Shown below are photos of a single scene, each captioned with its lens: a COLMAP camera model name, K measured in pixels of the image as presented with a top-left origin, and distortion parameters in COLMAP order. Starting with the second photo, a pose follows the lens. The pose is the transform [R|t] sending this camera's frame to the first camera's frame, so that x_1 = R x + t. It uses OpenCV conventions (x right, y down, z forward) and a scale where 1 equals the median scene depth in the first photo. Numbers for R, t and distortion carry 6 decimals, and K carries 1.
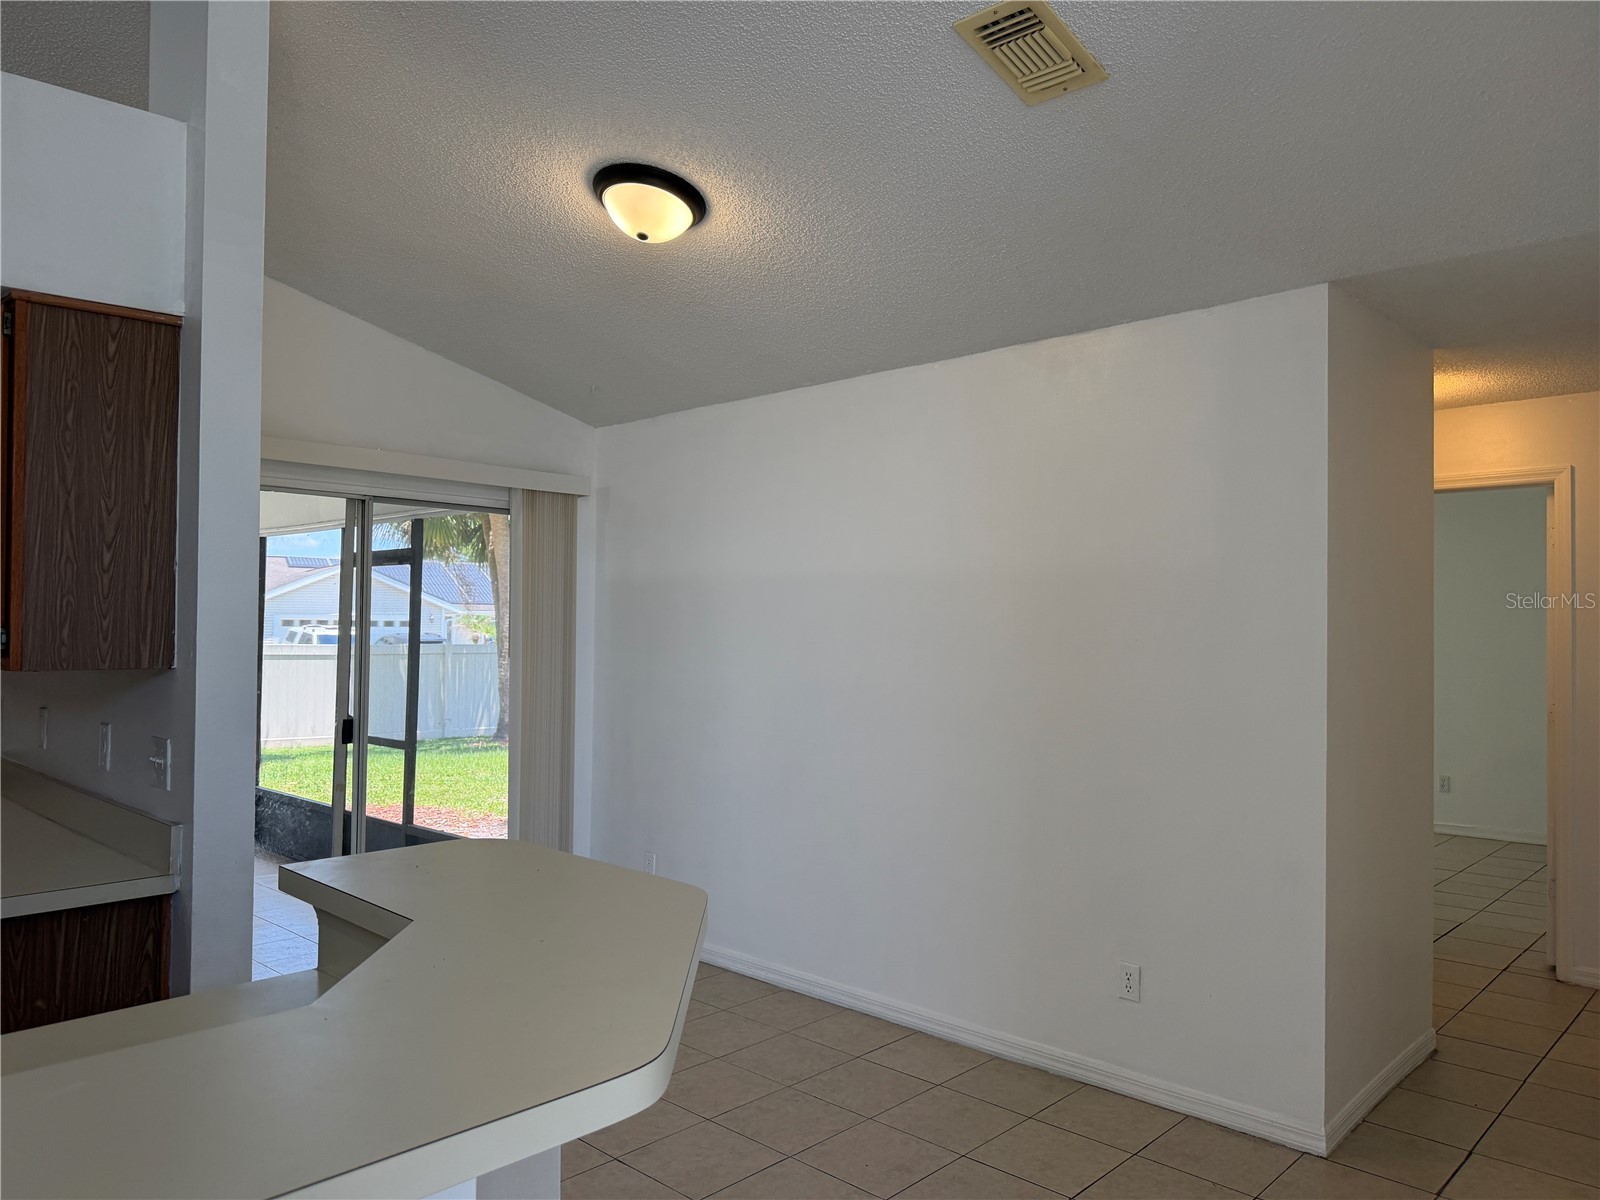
lens RADIAL K [[1114.8, 0, 799.0], [0, 1114.8, 595.1], [0, 0, 1]] dist [0.131998, -0.178442]
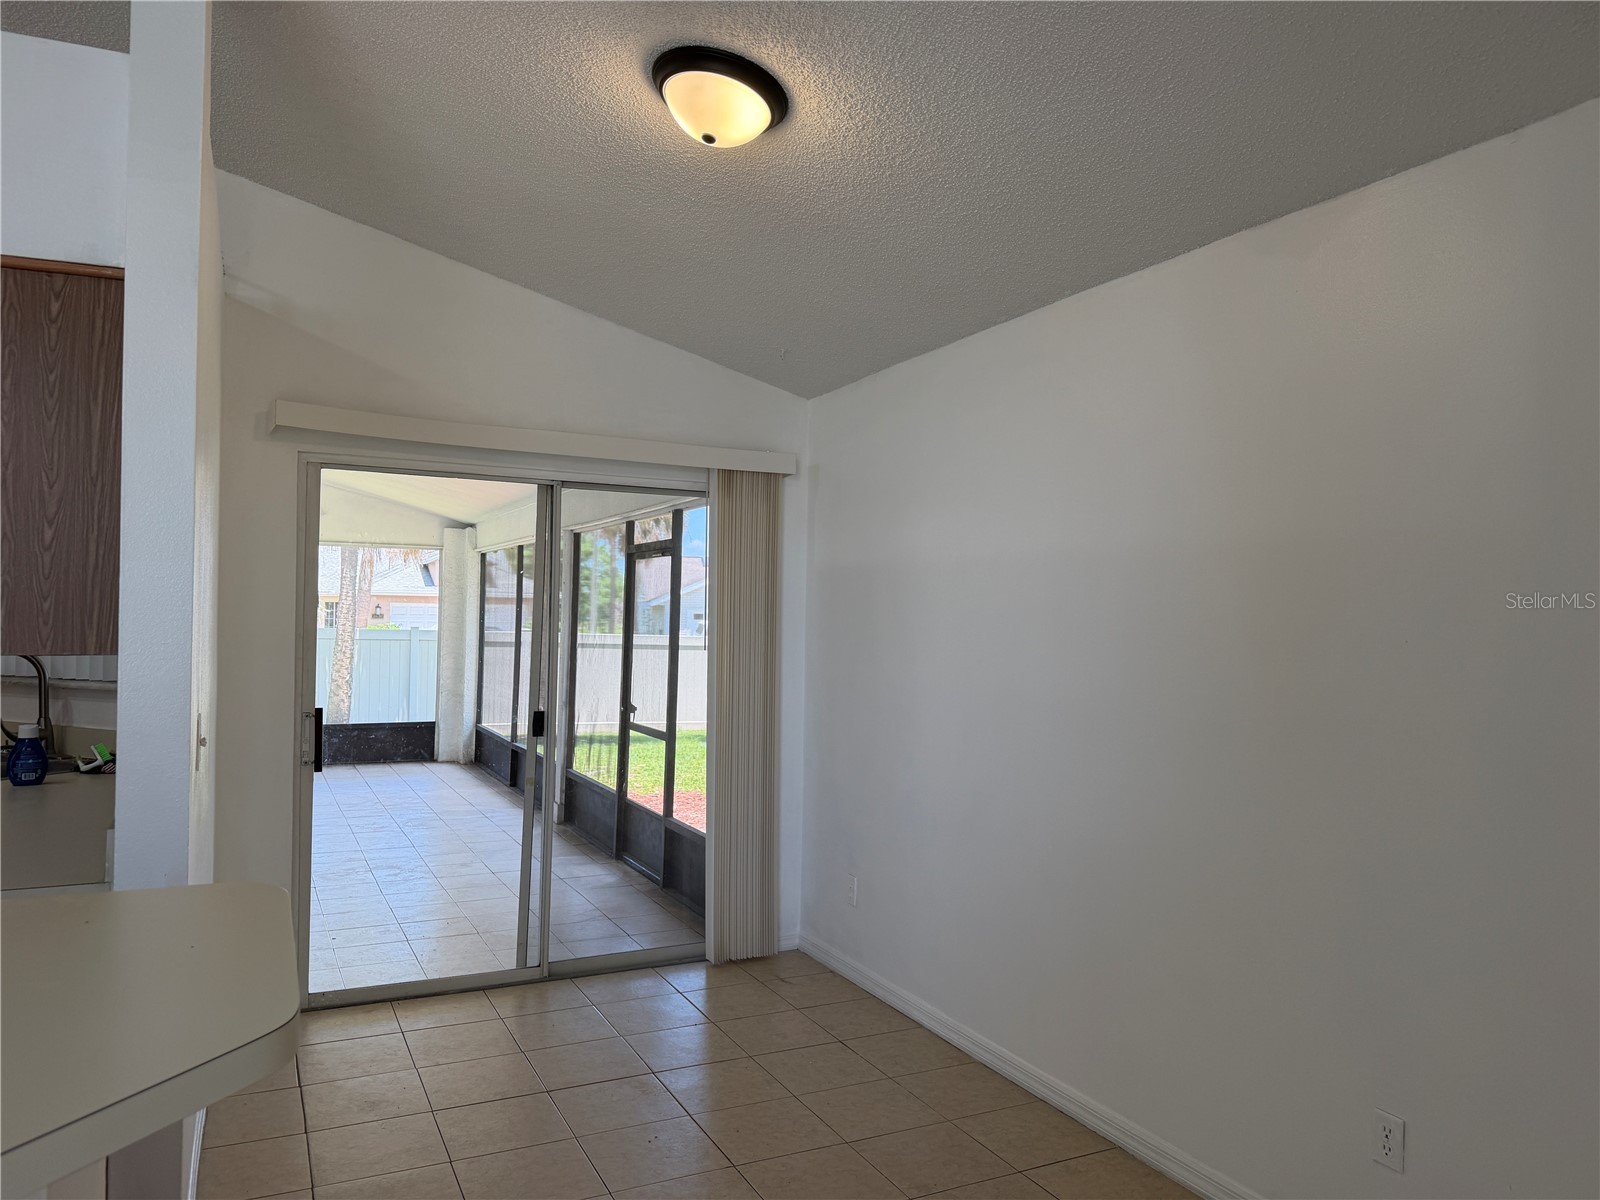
lens RADIAL K [[1115.3, 0, 800.0], [0, 1115.3, 600.0], [0, 0, 1]] dist [0.100794, -0.117400]
pose [[0.938339, 0.001855, -0.345711, 0.195161], [0.000613, 0.999975, 0.007031, 0.009609], [0.345715, -0.006810, 0.938315, 0.236967]]
